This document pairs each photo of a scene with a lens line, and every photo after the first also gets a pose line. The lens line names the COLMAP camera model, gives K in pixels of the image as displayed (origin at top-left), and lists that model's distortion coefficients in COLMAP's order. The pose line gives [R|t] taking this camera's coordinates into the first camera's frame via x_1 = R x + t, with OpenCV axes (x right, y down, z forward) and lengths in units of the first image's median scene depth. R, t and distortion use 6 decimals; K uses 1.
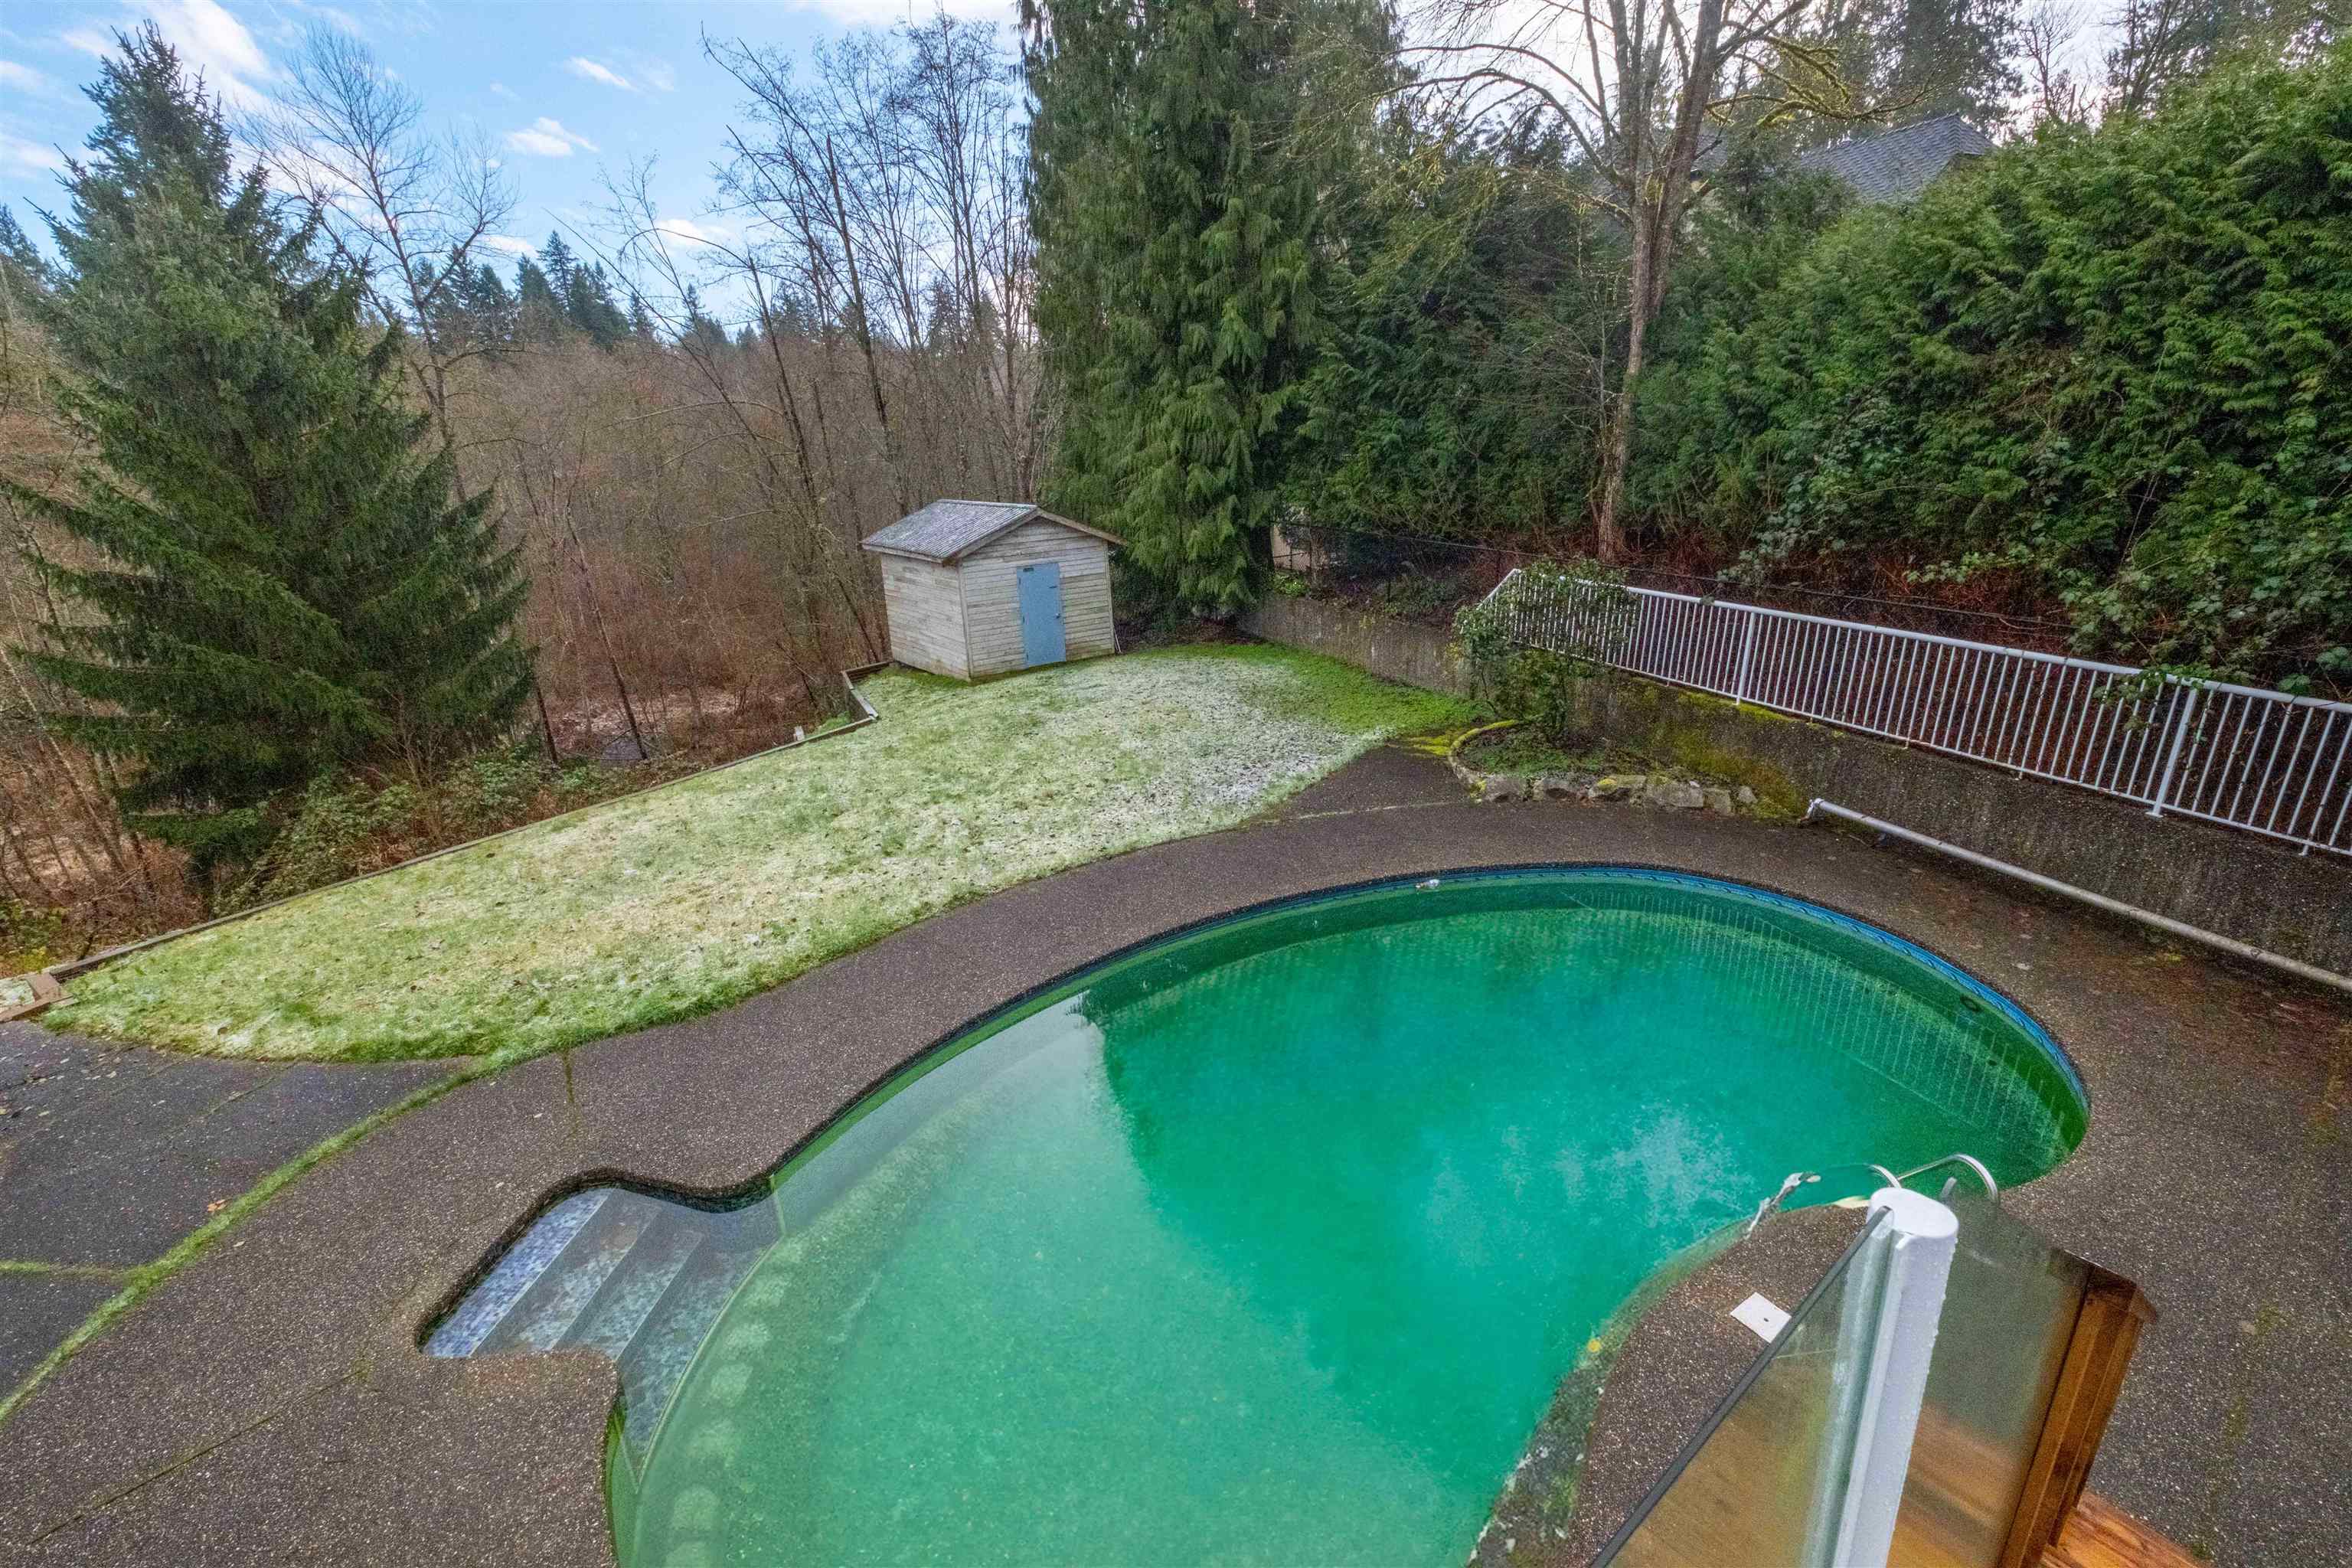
lens RADIAL K [[1006.5, 0, 1189.5], [0, 1006.5, 772.0], [0, 0, 1]] dist [0.001760, -0.004447]
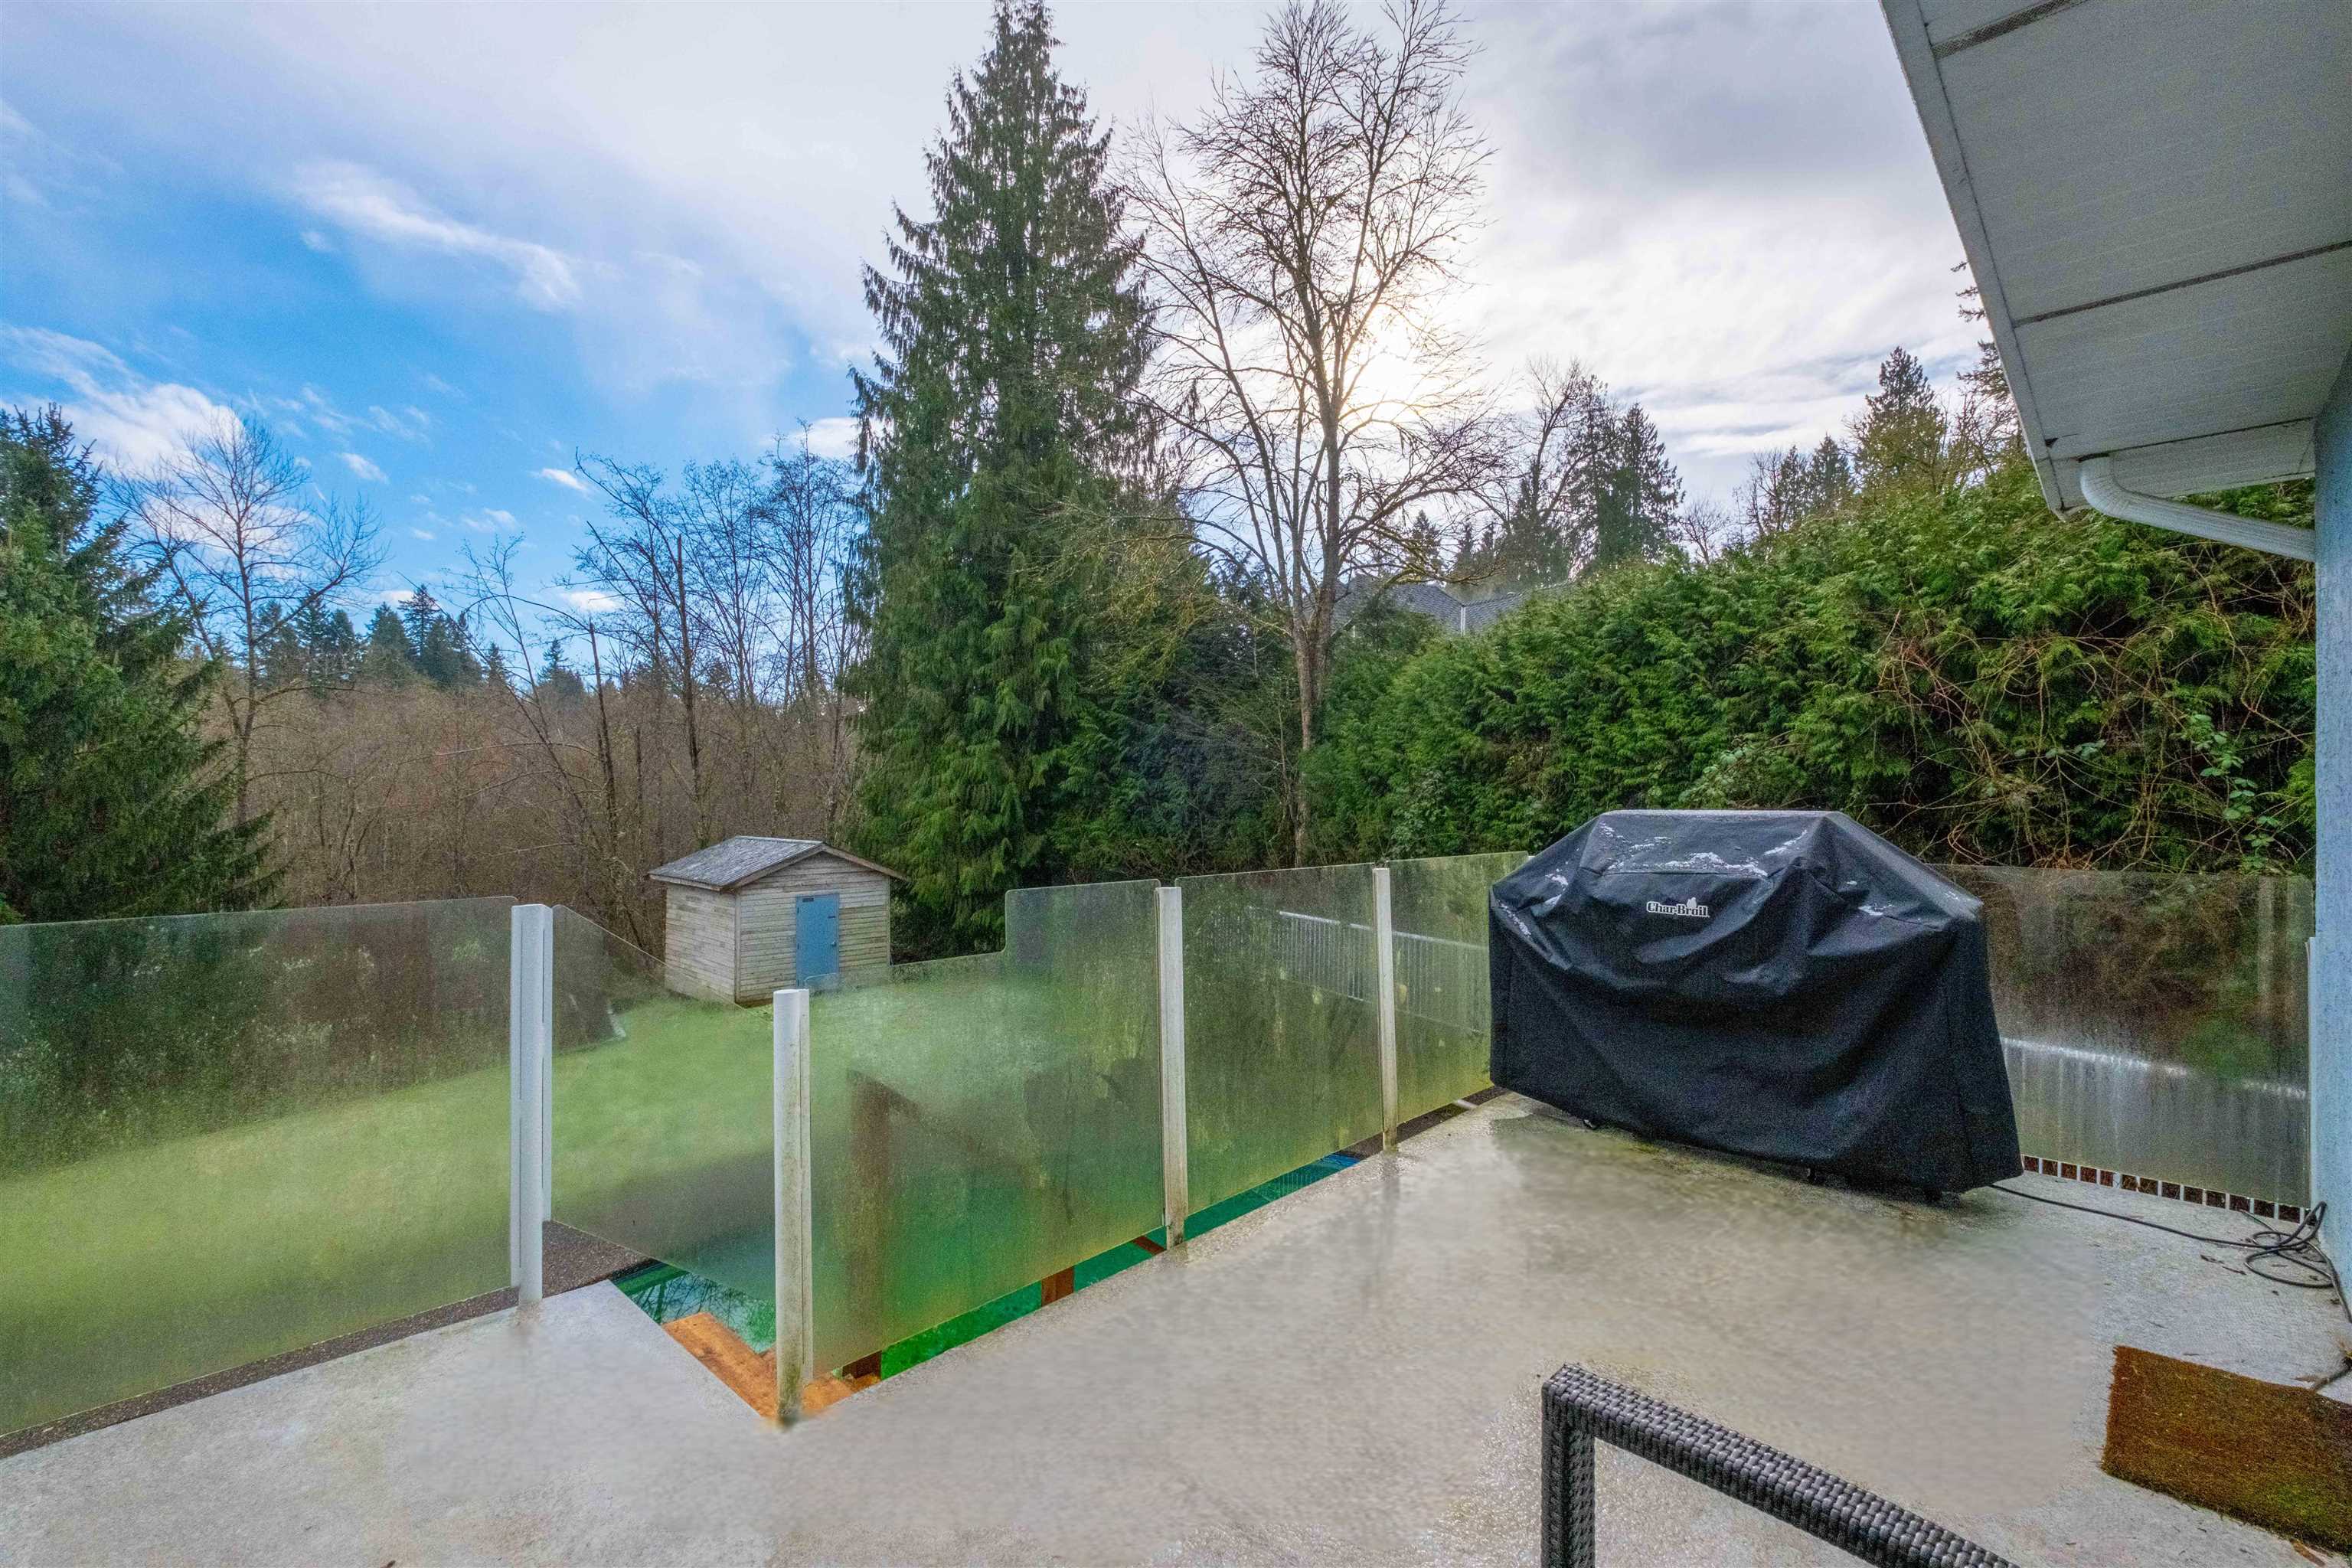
lens RADIAL K [[1006.5, 0, 1189.5], [0, 1006.5, 772.0], [0, 0, 1]] dist [0.001760, -0.004447]
pose [[0.989132, 0.039063, 0.141747, 0.087571], [0.011803, 0.939855, -0.341370, 0.042858], [-0.146557, 0.339333, 0.929179, -0.101873]]
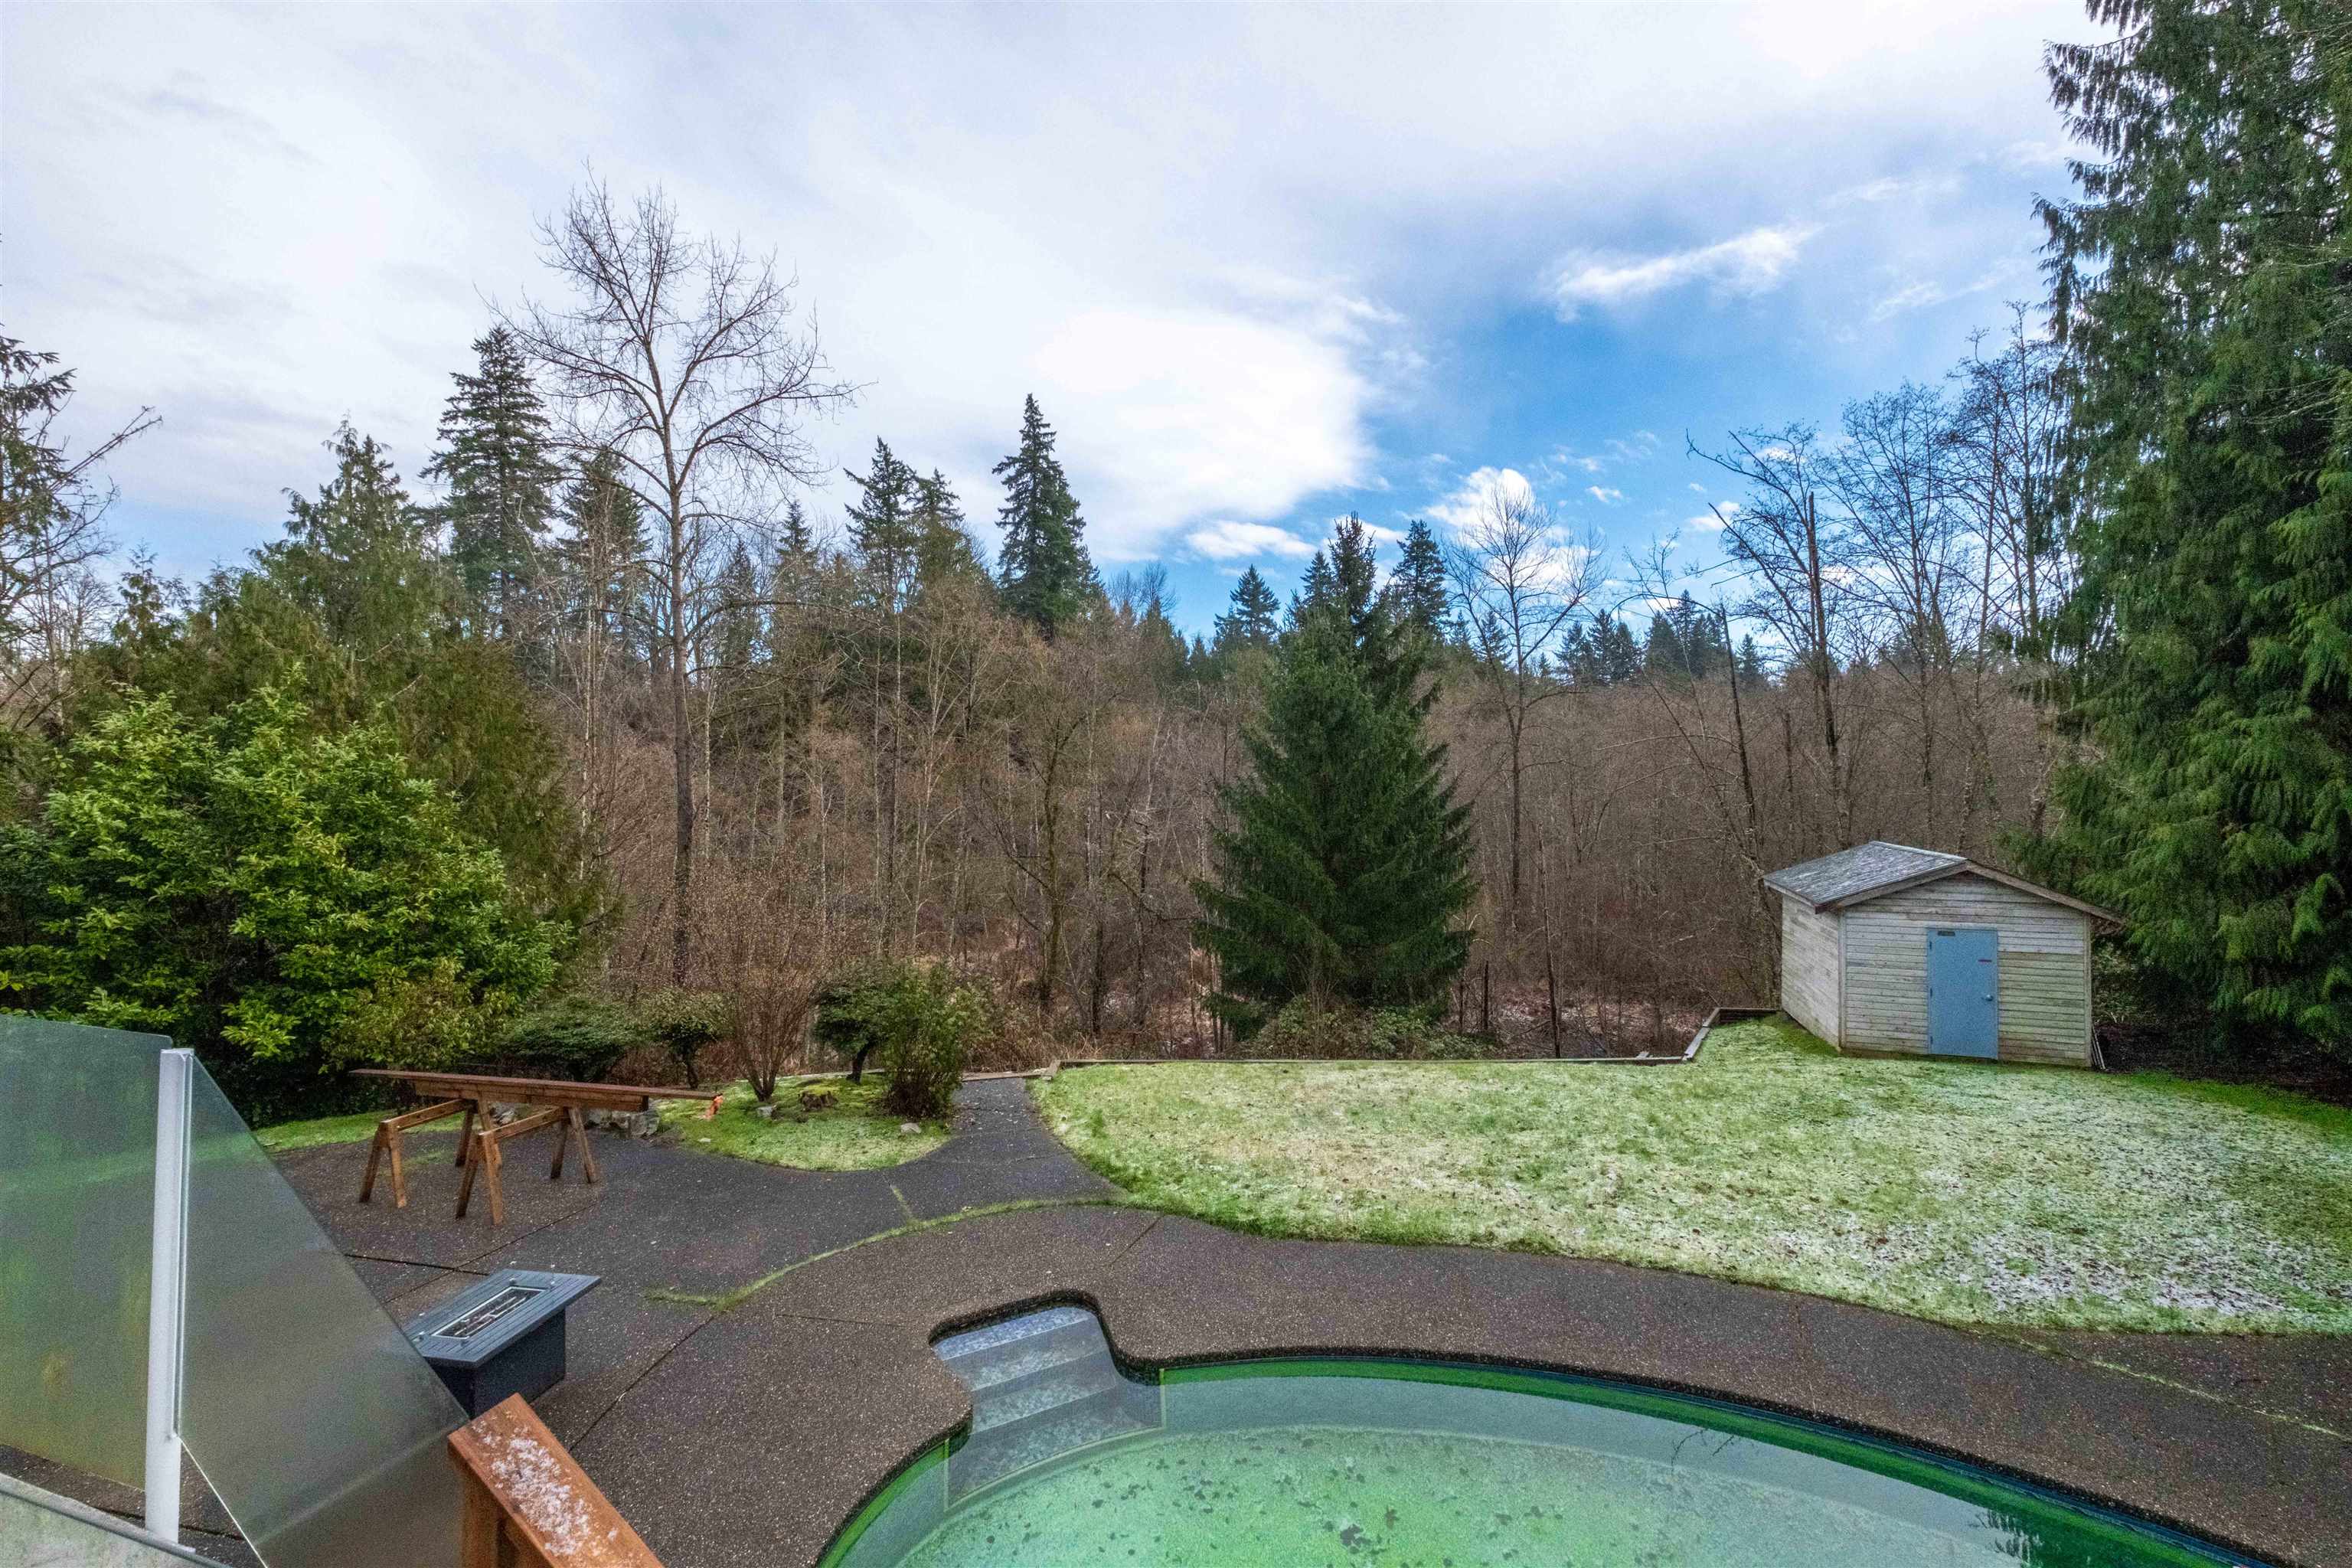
lens RADIAL K [[1006.5, 0, 1189.5], [0, 1006.5, 772.0], [0, 0, 1]] dist [0.001760, -0.004447]
pose [[0.559642, 0.032437, -0.828099, 0.173839], [-0.283505, 0.946439, -0.154525, -0.027688], [0.778734, 0.321248, 0.538863, 0.050795]]
